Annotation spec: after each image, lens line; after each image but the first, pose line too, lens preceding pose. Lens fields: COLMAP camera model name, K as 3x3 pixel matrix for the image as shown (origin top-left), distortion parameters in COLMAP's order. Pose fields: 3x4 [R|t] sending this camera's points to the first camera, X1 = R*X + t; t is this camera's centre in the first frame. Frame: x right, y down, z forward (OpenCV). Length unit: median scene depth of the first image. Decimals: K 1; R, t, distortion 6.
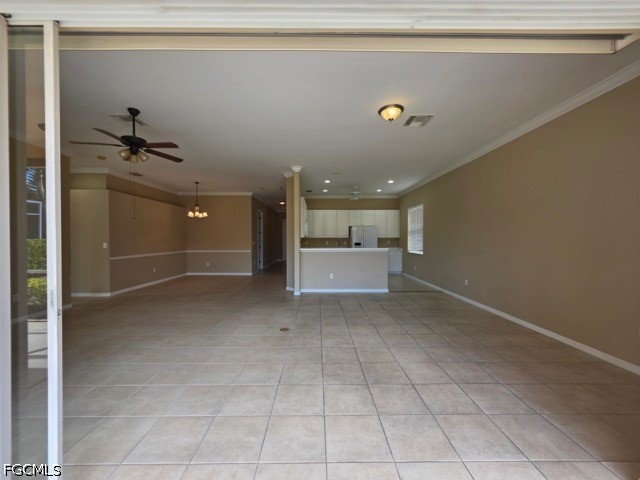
lens RADIAL K [[257.9, 0, 320.0], [0, 257.9, 240.0], [0, 0, 1]] dist [-0.002387, -0.000188]
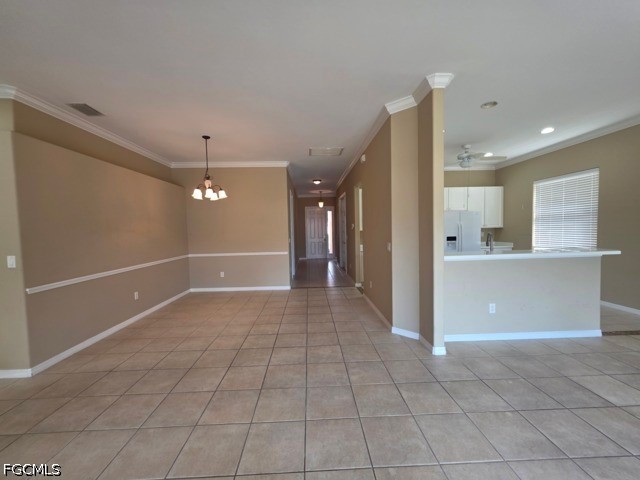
lens RADIAL K [[256.4, 0, 318.2], [0, 256.4, 240.3], [0, 0, 1]] dist [0.000454, -0.000155]
pose [[0.999425, -0.022116, 0.025707, -0.254511], [0.021105, 0.999018, 0.038951, -0.015712], [-0.026543, -0.038386, 0.998910, 0.430181]]
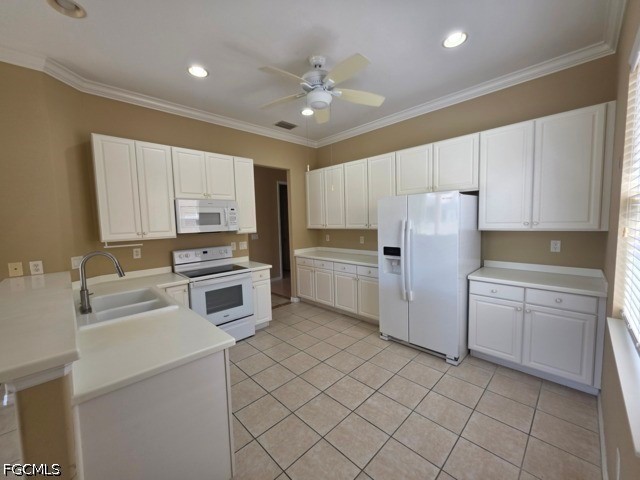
lens RADIAL K [[256.4, 0, 318.2], [0, 256.4, 240.3], [0, 0, 1]] dist [0.000454, -0.000155]
pose [[0.692213, 0.039568, -0.720608, 0.382500], [0.021457, 0.996926, 0.075352, -0.030117], [0.721374, -0.067621, 0.689236, 0.860058]]
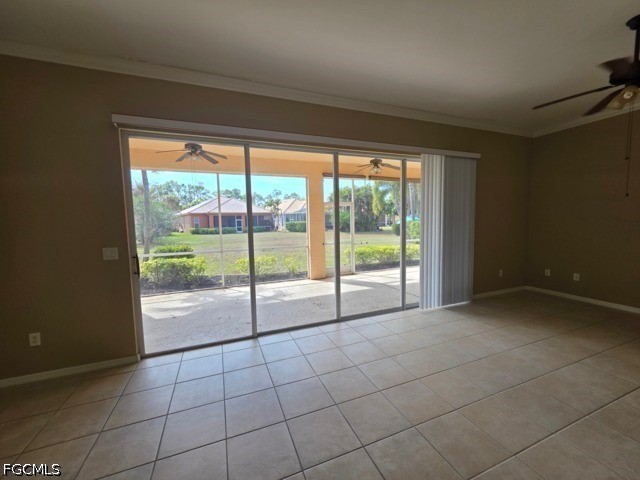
lens RADIAL K [[256.4, 0, 318.2], [0, 256.4, 240.3], [0, 0, 1]] dist [0.000454, -0.000155]
pose [[-0.933754, 0.049315, -0.354501, 0.105390], [0.020379, 0.996181, 0.084902, -0.018336], [0.357334, 0.072053, -0.931193, 0.585173]]
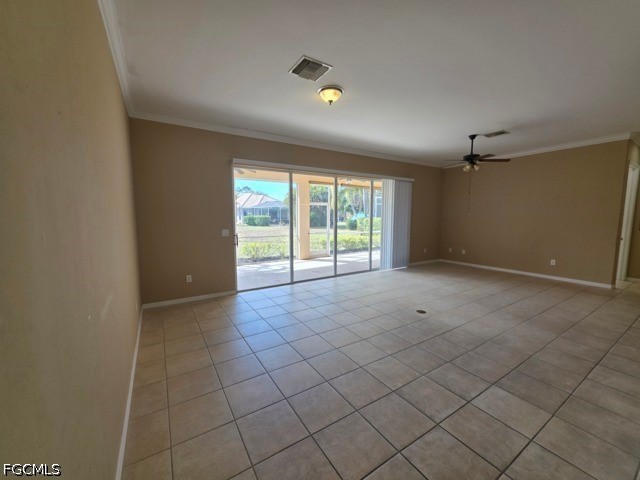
lens RADIAL K [[256.4, 0, 318.2], [0, 256.4, 240.3], [0, 0, 1]] dist [0.000454, -0.000155]
pose [[-0.850584, 0.053774, -0.523083, 0.369285], [-0.002170, 0.994390, 0.105755, -0.025125], [0.525835, 0.091089, -0.845695, 0.805179]]
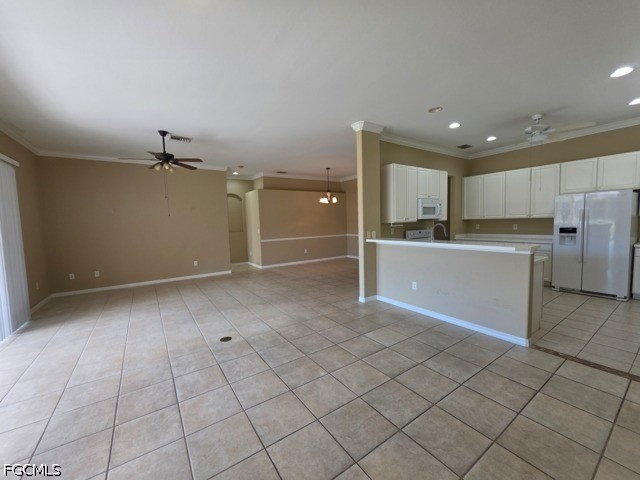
lens RADIAL K [[256.4, 0, 318.2], [0, 256.4, 240.3], [0, 0, 1]] dist [0.000454, -0.000155]
pose [[0.554787, 0.047191, -0.830653, 0.353086], [0.023085, 0.997133, 0.072067, -0.014892], [0.831672, -0.059157, 0.552107, 0.396722]]
